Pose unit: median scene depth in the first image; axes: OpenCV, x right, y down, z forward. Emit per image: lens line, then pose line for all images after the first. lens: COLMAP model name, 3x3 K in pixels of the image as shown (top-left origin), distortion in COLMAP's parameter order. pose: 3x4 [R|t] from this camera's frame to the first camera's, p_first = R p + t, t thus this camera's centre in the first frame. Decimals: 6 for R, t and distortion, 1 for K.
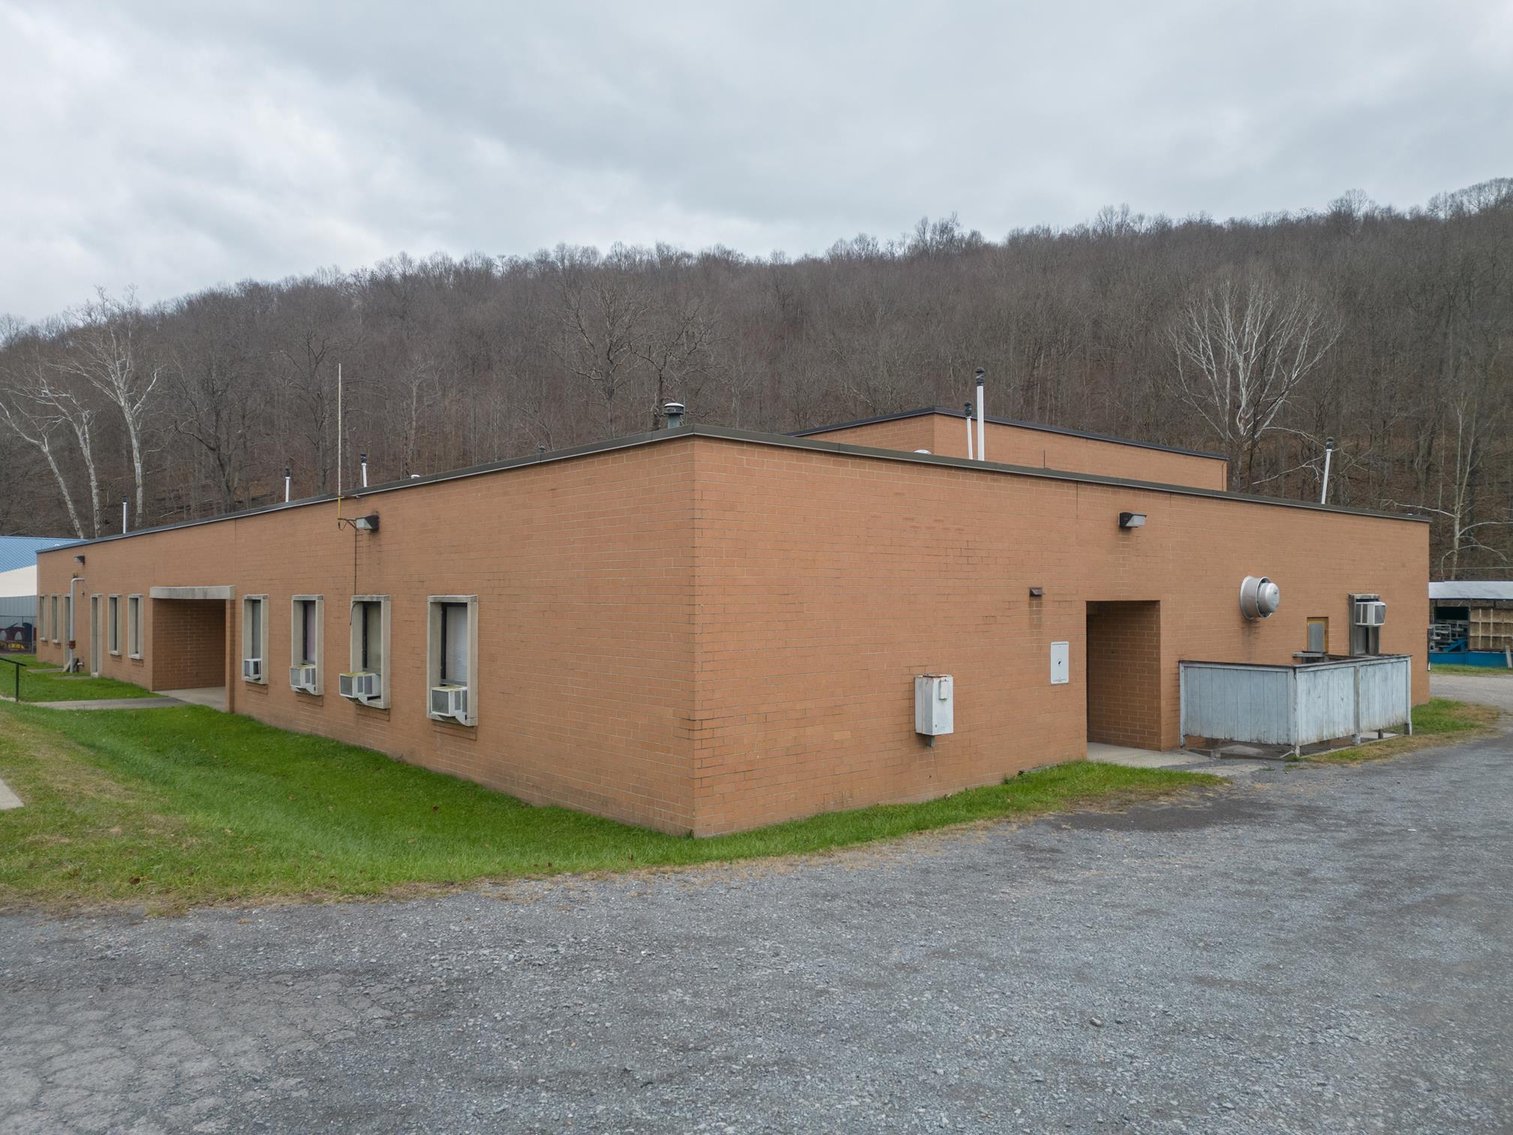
lens RADIAL K [[1057.1, 0, 756.5], [0, 1057.1, 567.5], [0, 0, 1]] dist [0.063215, -0.044661]
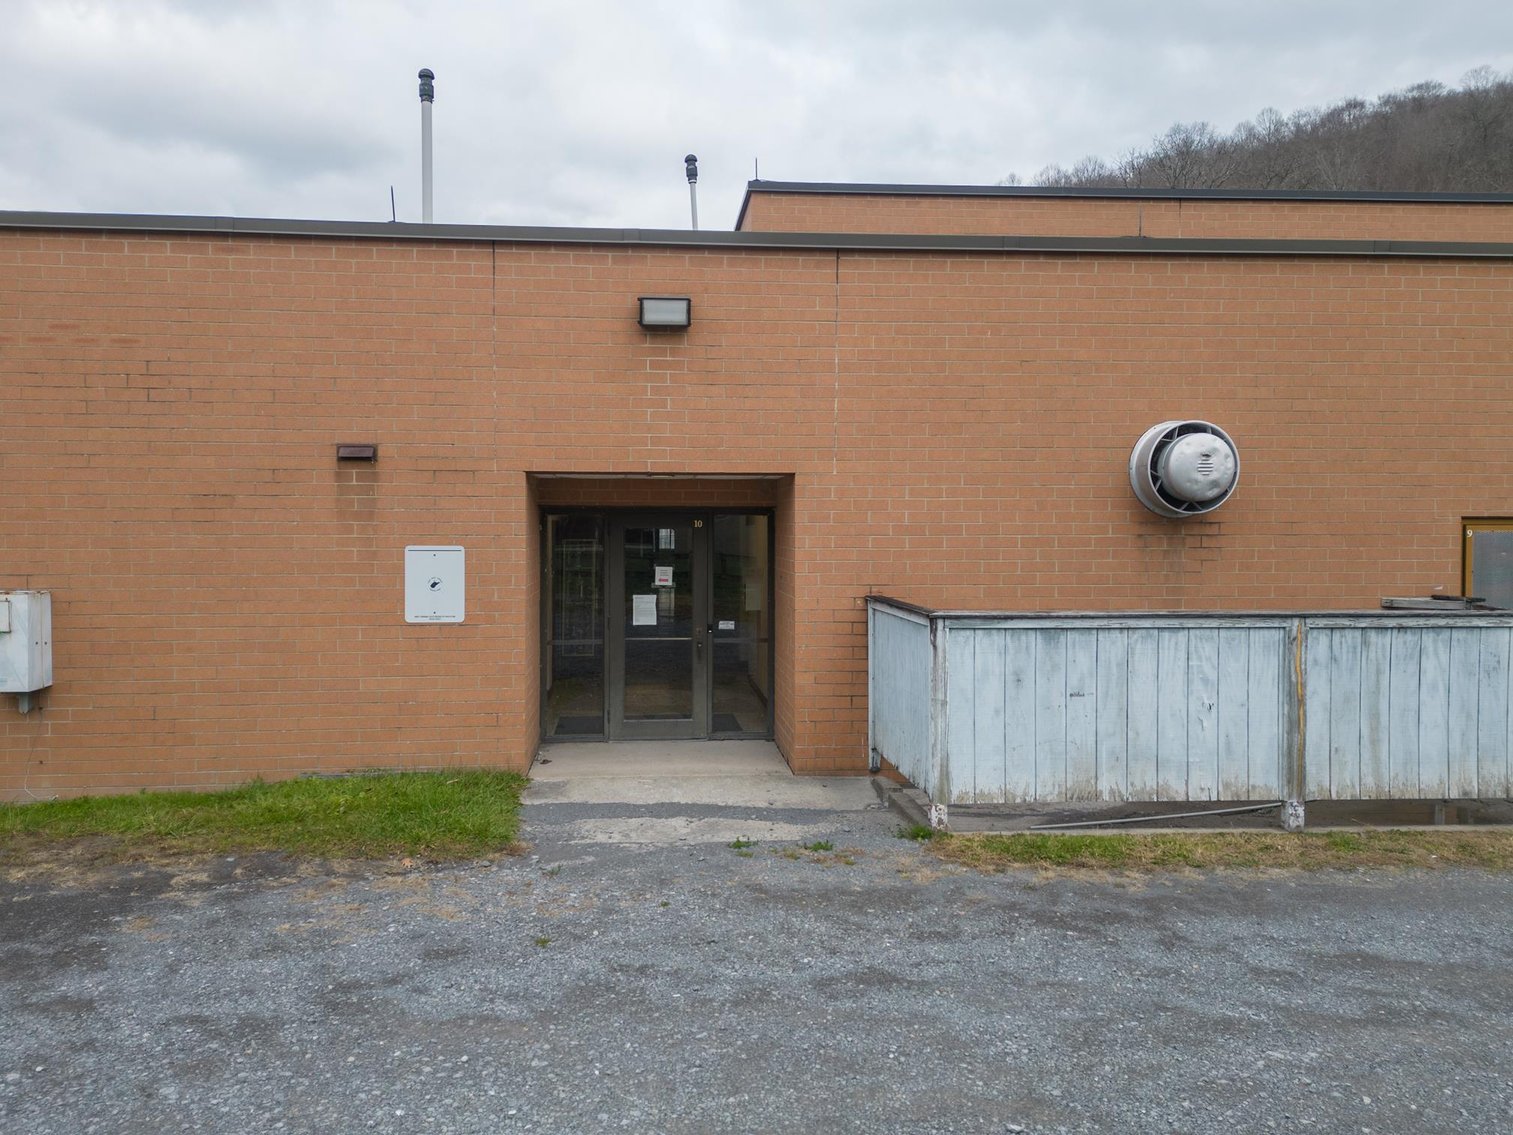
lens RADIAL K [[1057.1, 0, 756.5], [0, 1057.1, 567.5], [0, 0, 1]] dist [0.063215, -0.044661]
pose [[0.805199, 0.018124, -0.592728, 0.736813], [0.011893, 0.998838, 0.046698, 0.057402], [0.592885, -0.044650, 0.804048, 0.662690]]
